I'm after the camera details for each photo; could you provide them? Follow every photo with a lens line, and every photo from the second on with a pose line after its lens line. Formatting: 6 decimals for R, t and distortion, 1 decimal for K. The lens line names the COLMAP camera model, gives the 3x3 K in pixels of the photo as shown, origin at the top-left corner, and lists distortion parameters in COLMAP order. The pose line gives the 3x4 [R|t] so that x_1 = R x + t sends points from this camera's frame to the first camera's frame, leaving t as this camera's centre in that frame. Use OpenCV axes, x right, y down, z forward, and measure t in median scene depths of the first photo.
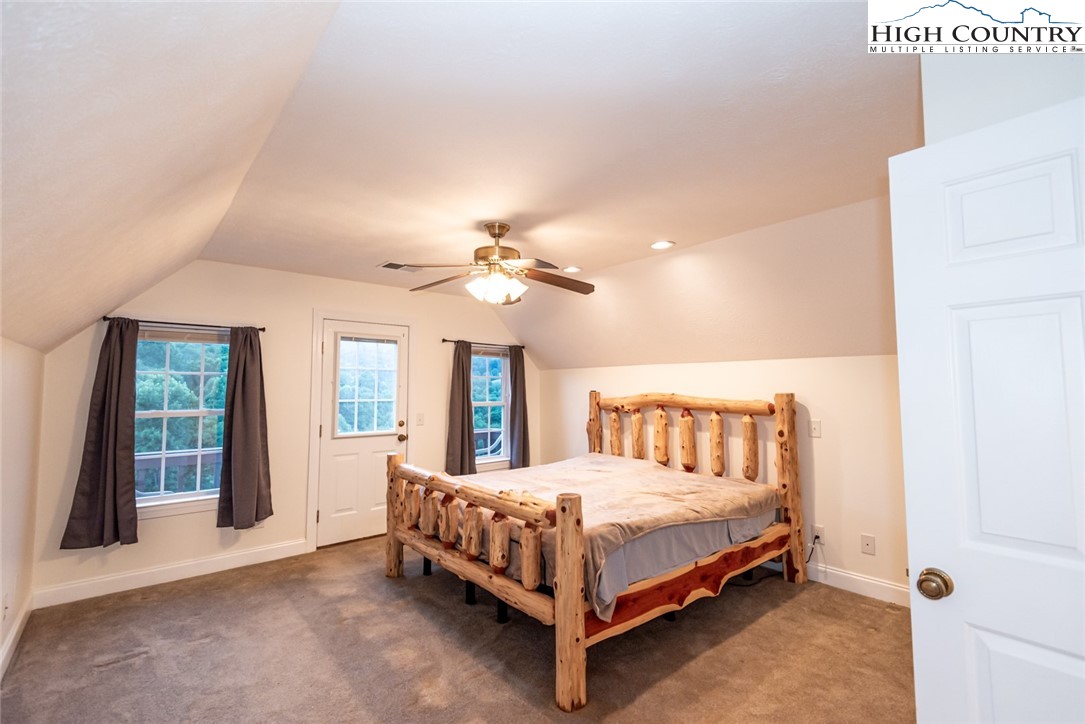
lens RADIAL K [[491.9, 0, 546.8], [0, 491.9, 360.1], [0, 0, 1]] dist [0.039484, -0.022070]
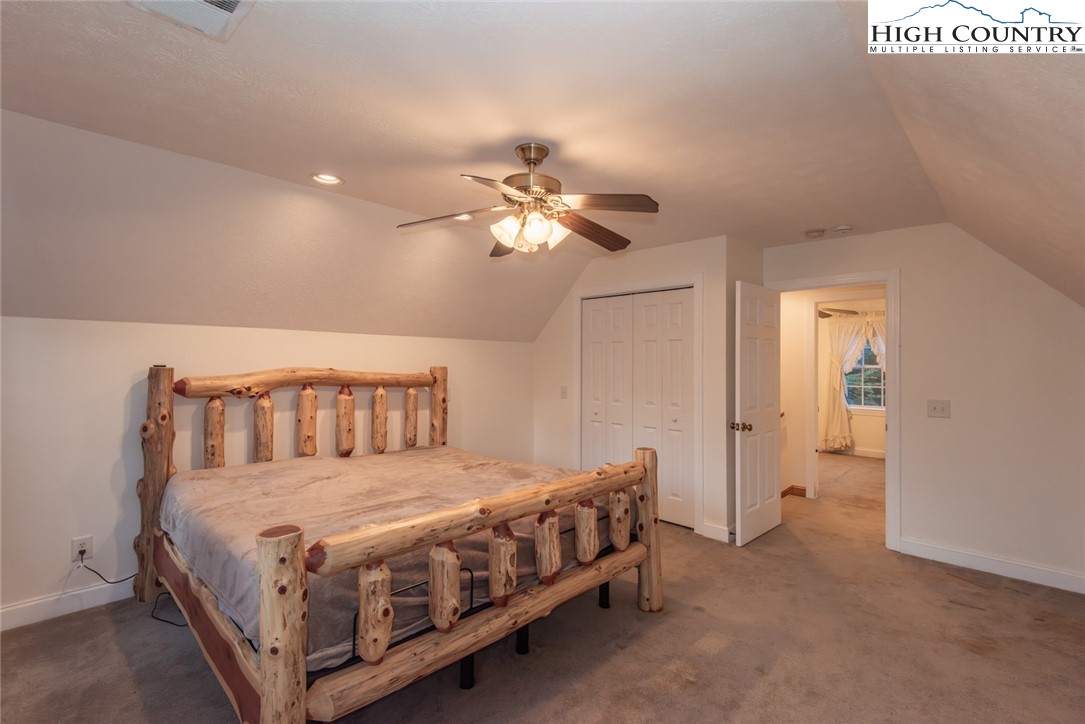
lens RADIAL K [[491.9, 0, 546.8], [0, 491.9, 360.1], [0, 0, 1]] dist [0.039484, -0.022070]
pose [[-0.080525, 0.007368, 0.996725, -0.680653], [-0.058619, 0.998207, -0.012115, 0.048571], [-0.995027, -0.059403, -0.079948, 0.799973]]
